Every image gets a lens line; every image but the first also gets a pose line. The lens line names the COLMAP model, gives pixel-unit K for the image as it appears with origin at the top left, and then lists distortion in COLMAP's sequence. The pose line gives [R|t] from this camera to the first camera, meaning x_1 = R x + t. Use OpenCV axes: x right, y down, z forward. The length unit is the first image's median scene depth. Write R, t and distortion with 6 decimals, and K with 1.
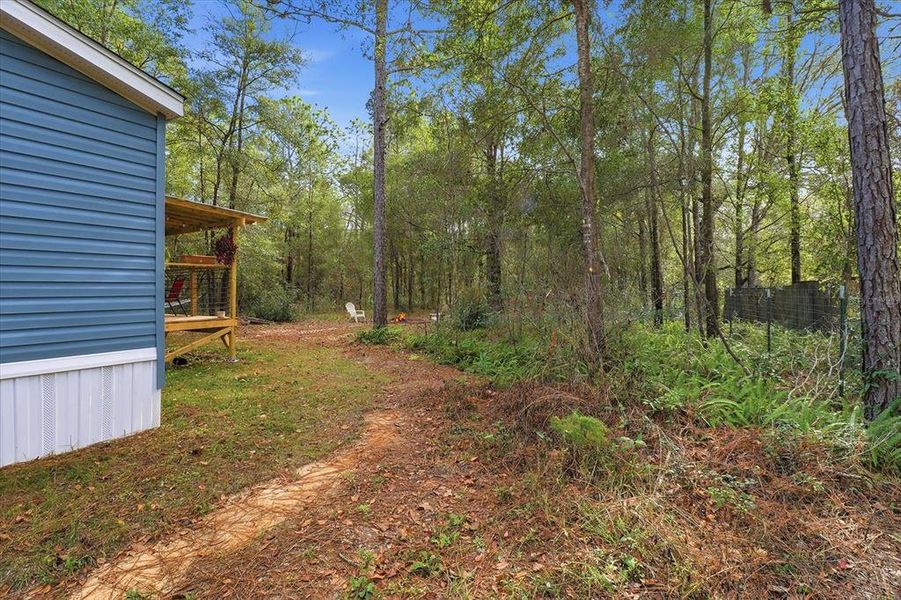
lens RADIAL K [[437.3, 0, 452.7], [0, 437.3, 290.6], [0, 0, 1]] dist [0.000067, -0.001177]
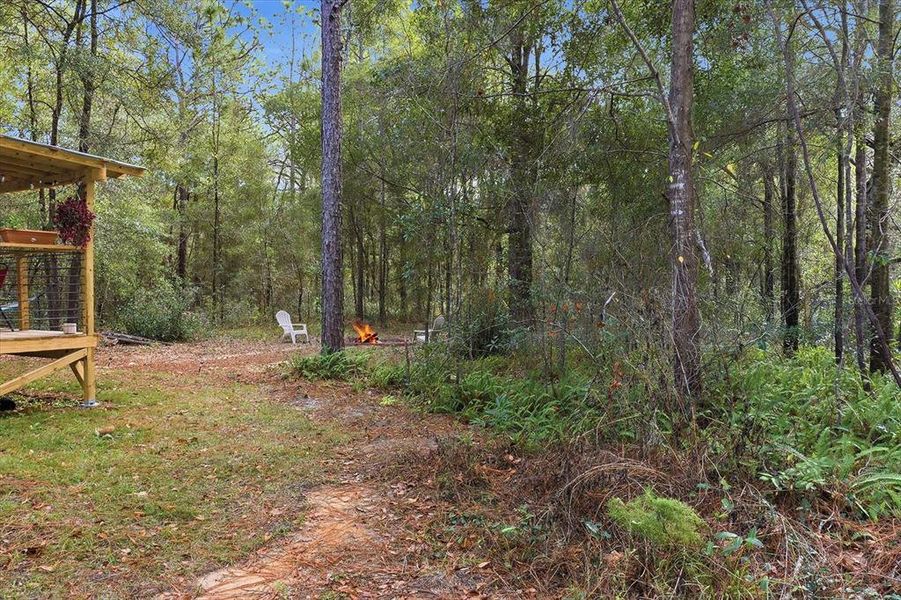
lens RADIAL K [[437.3, 0, 452.7], [0, 437.3, 290.6], [0, 0, 1]] dist [0.000067, -0.001177]
pose [[0.999958, 0.009168, -0.000729, 0.001333], [-0.009179, 0.999813, -0.017003, 0.007794], [0.000573, 0.017009, 0.999855, 0.392011]]
